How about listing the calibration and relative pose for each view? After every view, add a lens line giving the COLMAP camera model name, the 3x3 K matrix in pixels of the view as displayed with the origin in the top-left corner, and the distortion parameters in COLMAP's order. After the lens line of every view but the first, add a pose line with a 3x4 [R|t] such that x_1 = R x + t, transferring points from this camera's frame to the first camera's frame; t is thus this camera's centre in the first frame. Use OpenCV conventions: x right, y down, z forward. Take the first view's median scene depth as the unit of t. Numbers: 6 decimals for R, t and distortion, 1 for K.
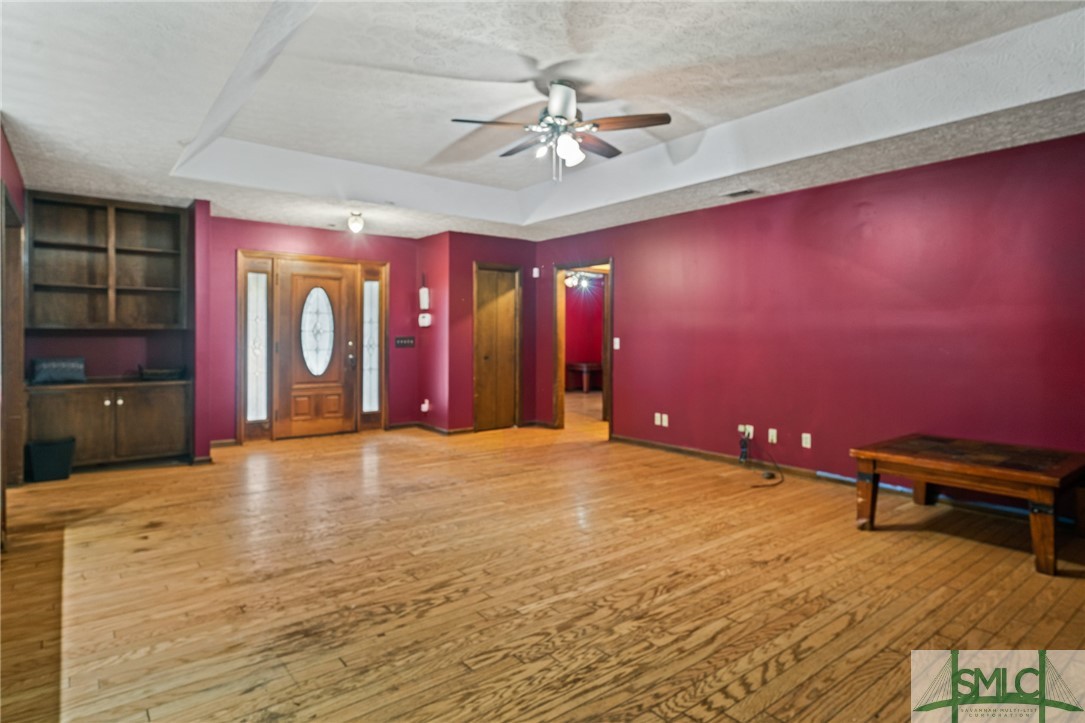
lens RADIAL K [[593.1, 0, 540.4], [0, 593.1, 335.3], [0, 0, 1]] dist [-0.006887, 0.007568]
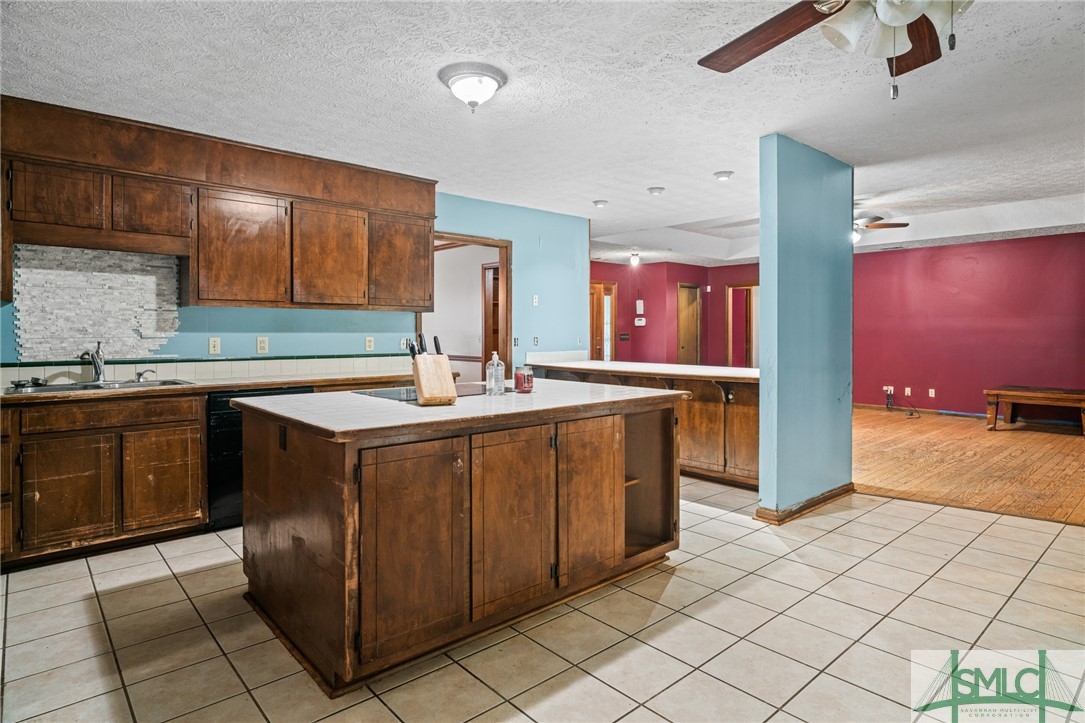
lens RADIAL K [[593.1, 0, 538.6], [0, 593.1, 338.5], [0, 0, 1]] dist [-0.006887, 0.007568]
pose [[0.998075, -0.004607, 0.061843, -1.240047], [0.003834, 0.999913, 0.012600, -0.010147], [-0.061896, -0.012339, 0.998006, -1.001669]]
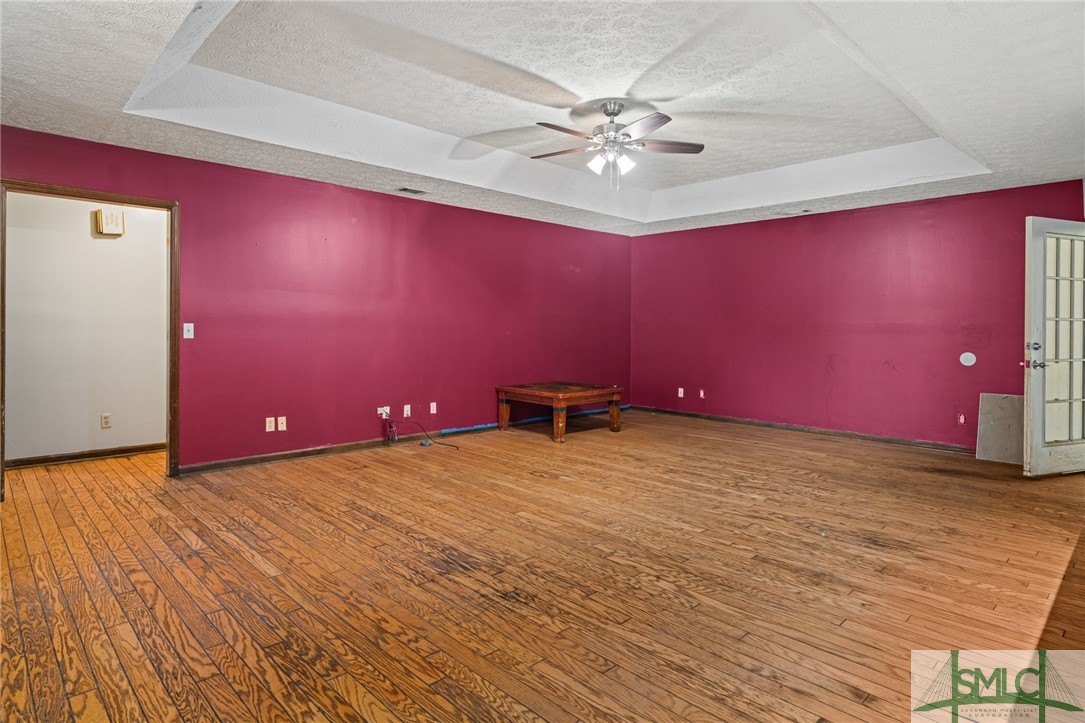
lens RADIAL K [[593.1, 0, 538.6], [0, 593.1, 325.1], [0, 0, 1]] dist [-0.006887, 0.007568]
pose [[-0.087868, 0.000834, 0.996132, -1.238419], [-0.009123, 0.999957, -0.001642, 0.009250], [-0.996090, -0.009232, -0.087857, 1.389491]]
